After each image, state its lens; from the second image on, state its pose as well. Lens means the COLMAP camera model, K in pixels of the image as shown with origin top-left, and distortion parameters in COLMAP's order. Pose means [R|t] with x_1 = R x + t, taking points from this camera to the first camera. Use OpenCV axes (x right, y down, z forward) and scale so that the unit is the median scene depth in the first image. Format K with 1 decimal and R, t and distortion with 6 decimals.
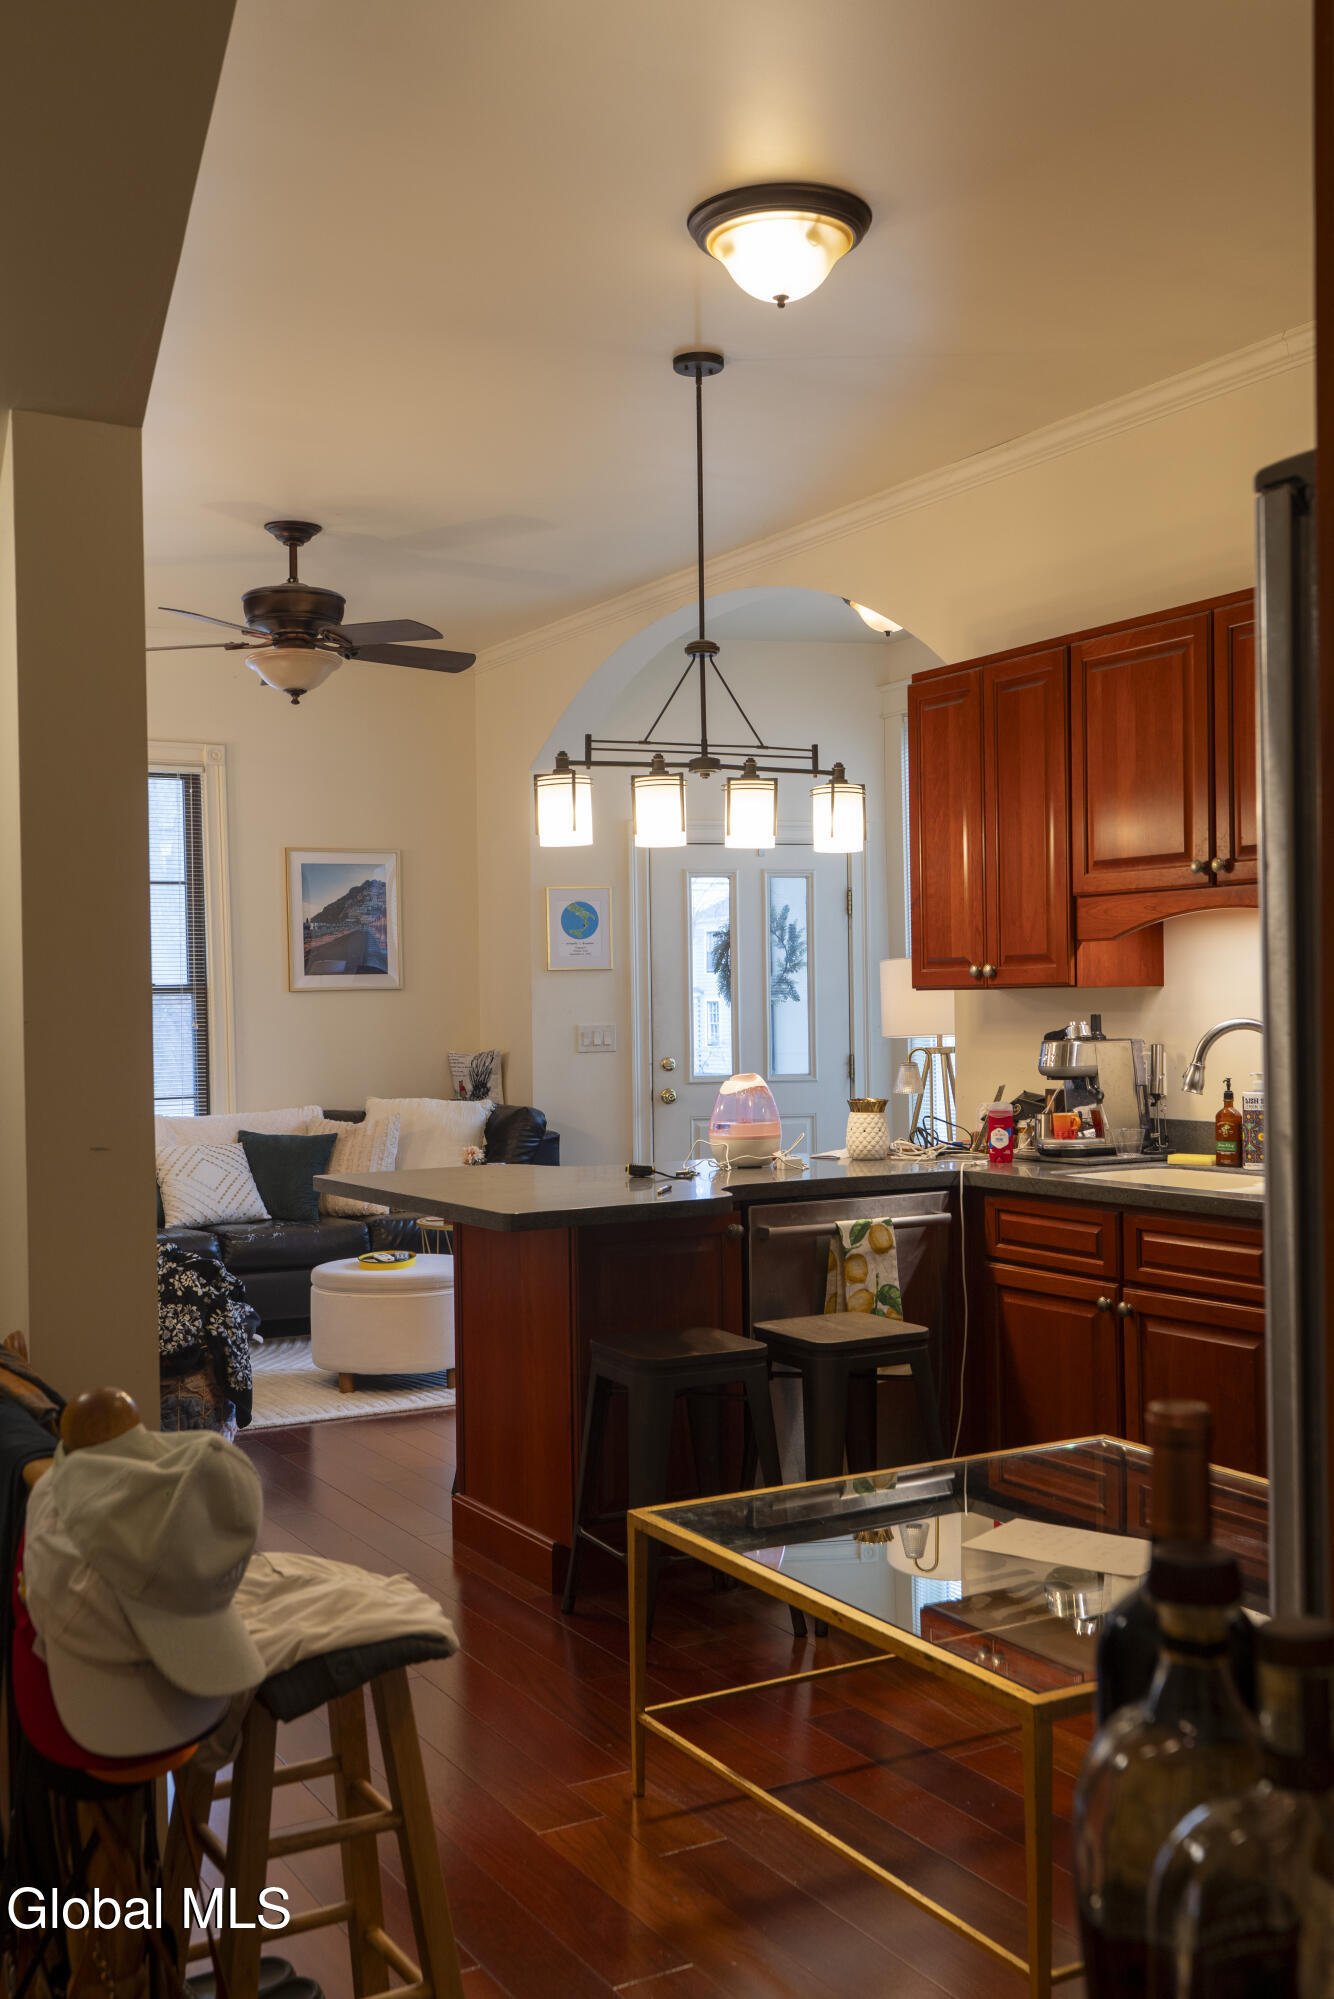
lens RADIAL K [[1979.0, 0, 668.3], [0, 1979.0, 1003.3], [0, 0, 1]] dist [0.037532, 0.000000]
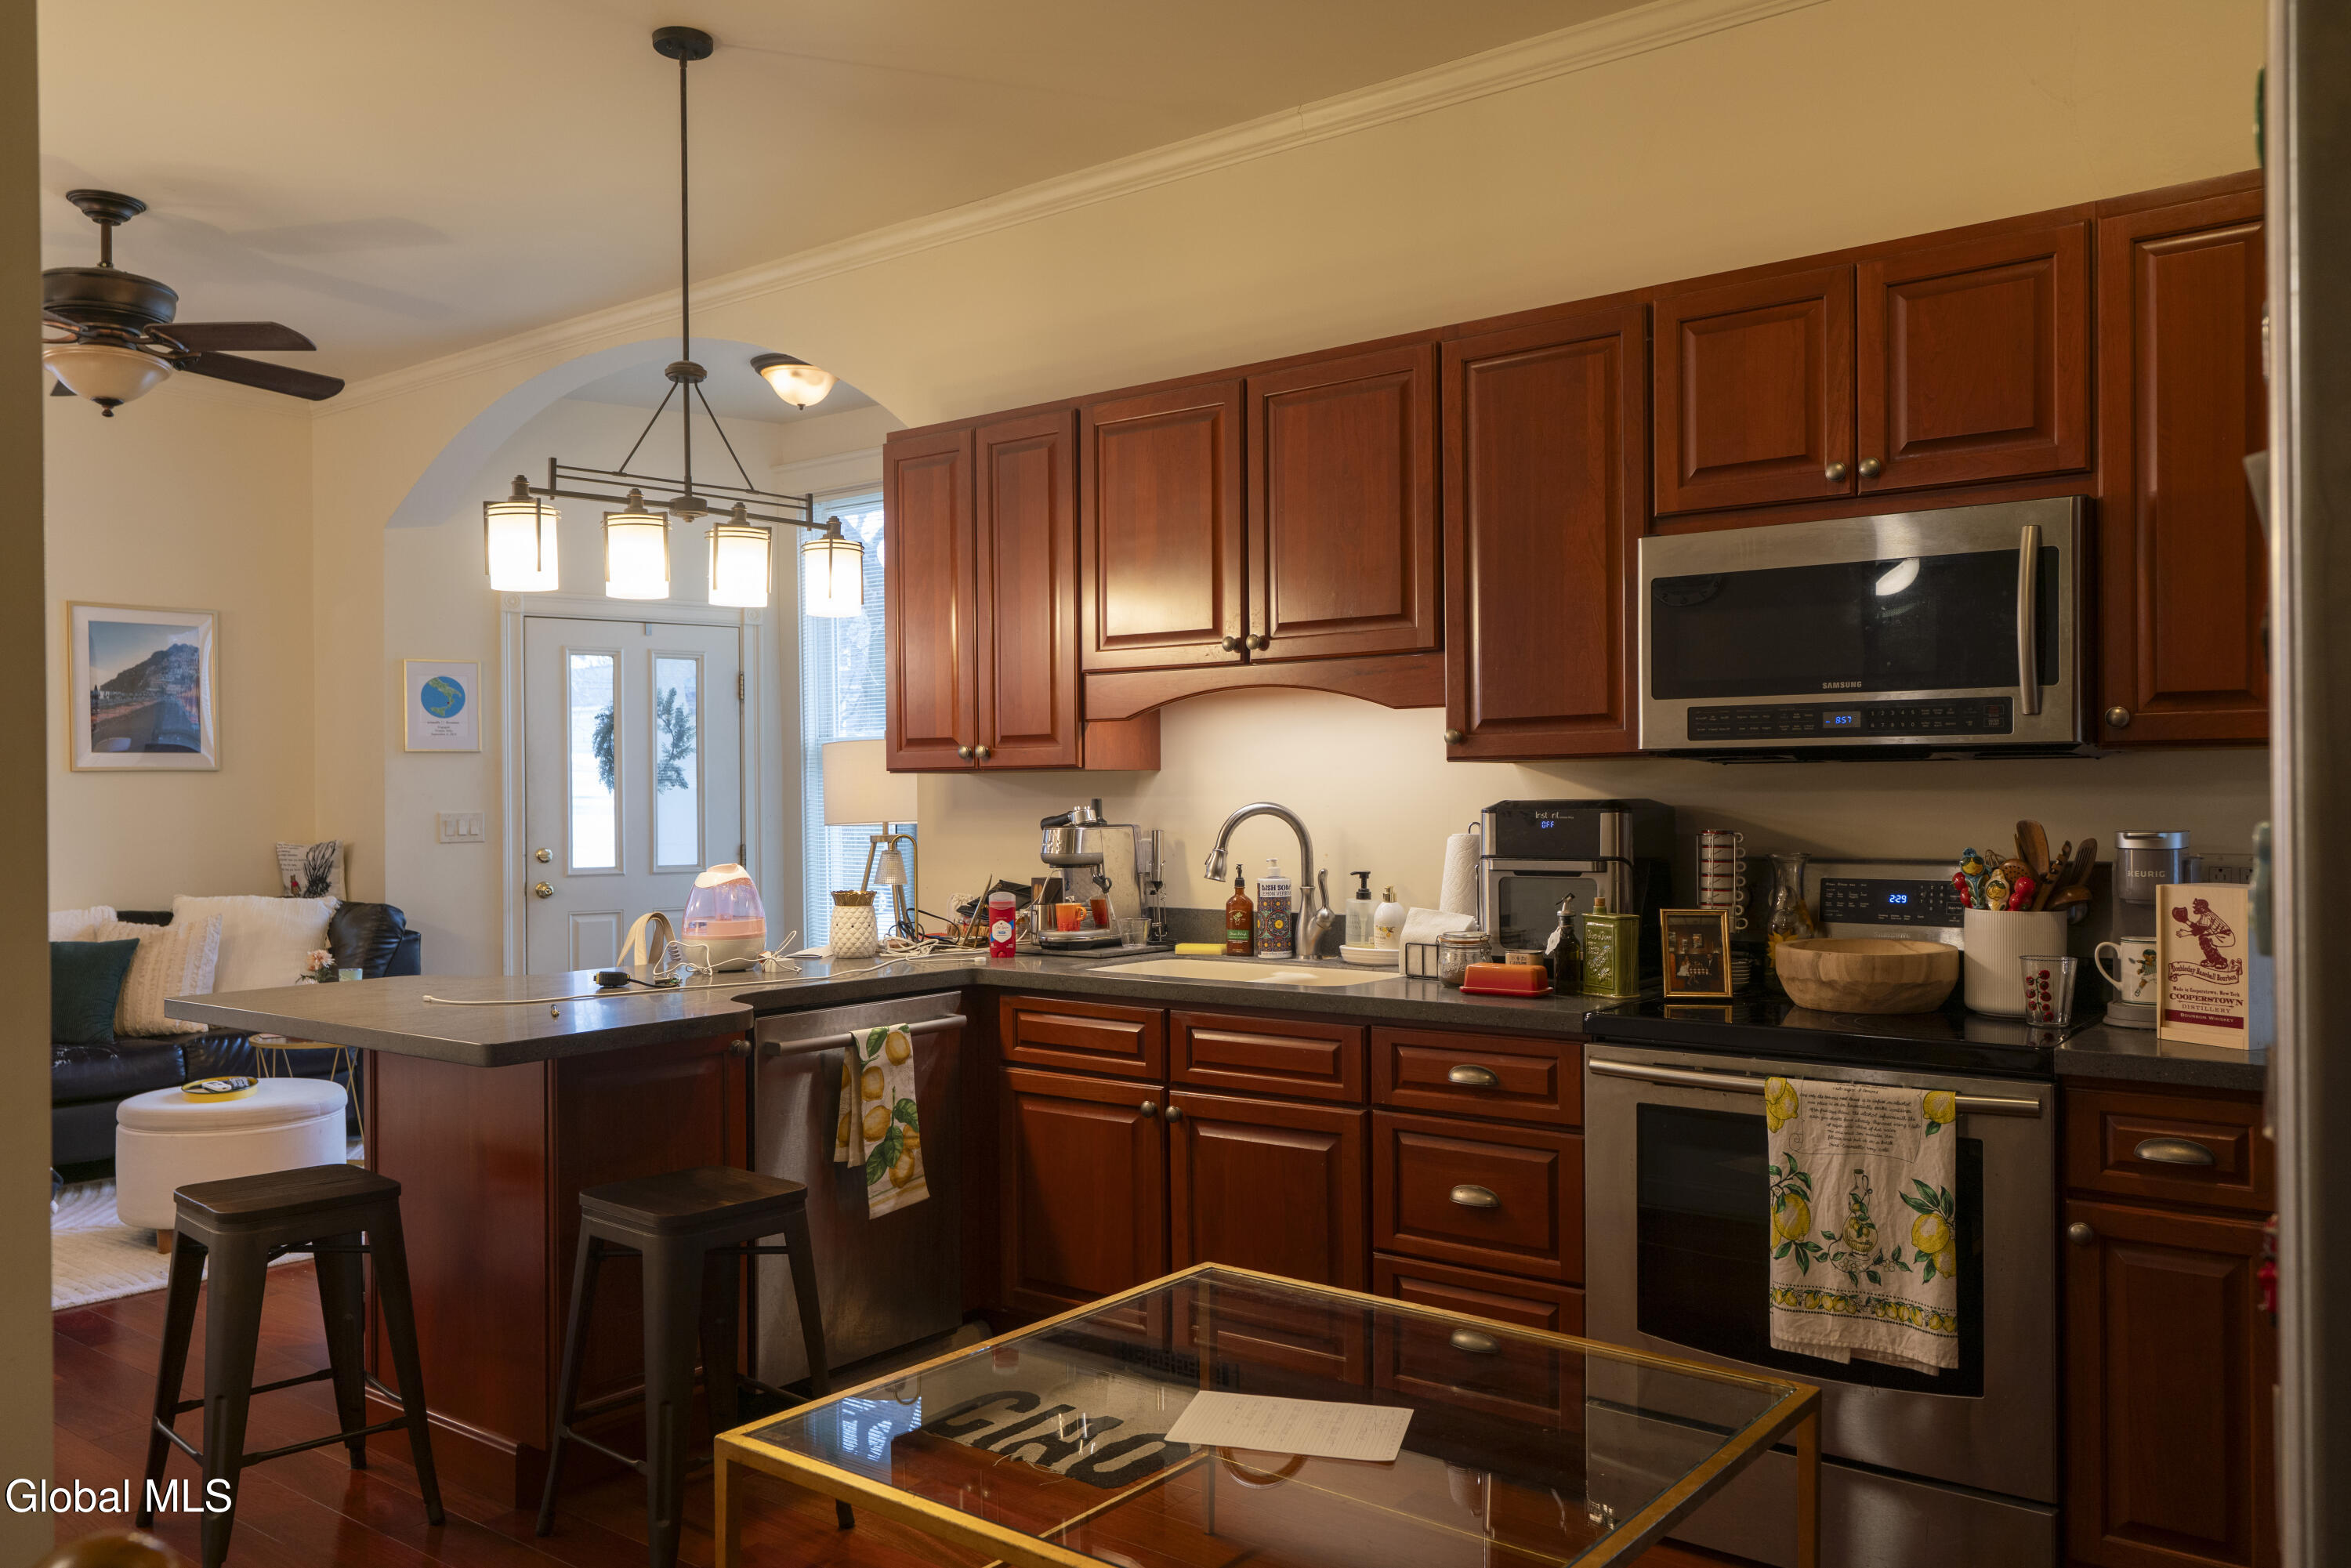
lens RADIAL K [[1807.3, 0, 1168.7], [0, 1807.3, 785.6], [0, 0, 1]] dist [0.010239, 0.008592]
pose [[0.927885, 0.009402, 0.372749, -0.076218], [-0.006468, 0.999937, -0.009121, 0.006906], [-0.372811, 0.006052, 0.927888, 0.181356]]
